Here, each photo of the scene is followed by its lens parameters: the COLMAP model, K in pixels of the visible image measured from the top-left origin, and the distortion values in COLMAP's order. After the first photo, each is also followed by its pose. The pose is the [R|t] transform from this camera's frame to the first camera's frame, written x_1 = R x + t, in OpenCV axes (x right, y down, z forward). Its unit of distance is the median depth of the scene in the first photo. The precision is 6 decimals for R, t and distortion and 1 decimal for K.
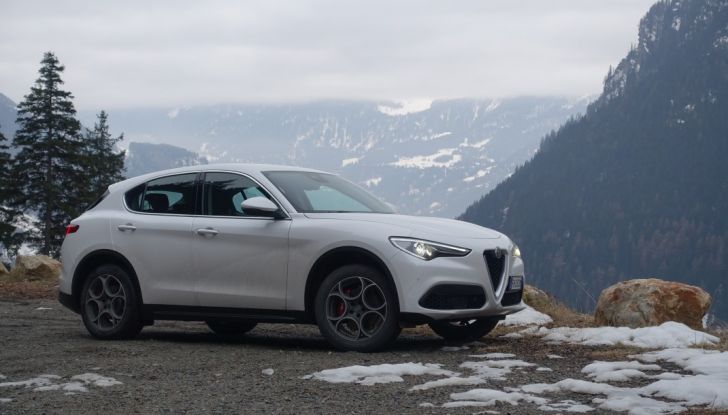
lens RADIAL K [[1358.7, 0, 364.0], [0, 1358.7, 207.5], [0, 0, 1]] dist [-0.015013, -0.044755]
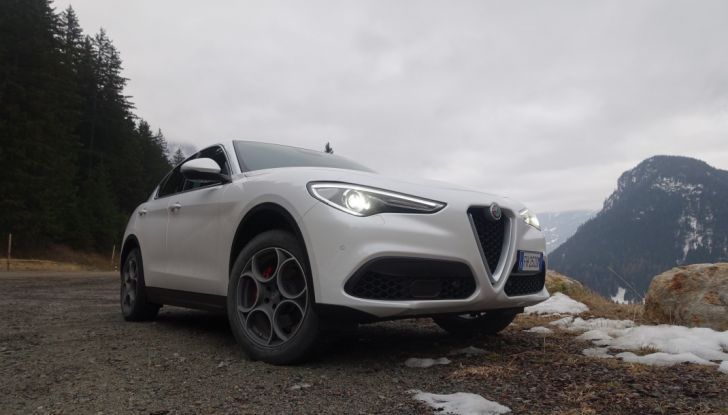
lens RADIAL K [[497.1, 0, 365.1], [0, 497.1, 210.5], [0, 0, 1]] dist [-0.002814, 0.000596]
pose [[0.962447, -0.029349, -0.269877, 0.096653], [0.005376, 0.996004, -0.089143, 0.050351], [0.271415, 0.084345, 0.958760, 0.711928]]
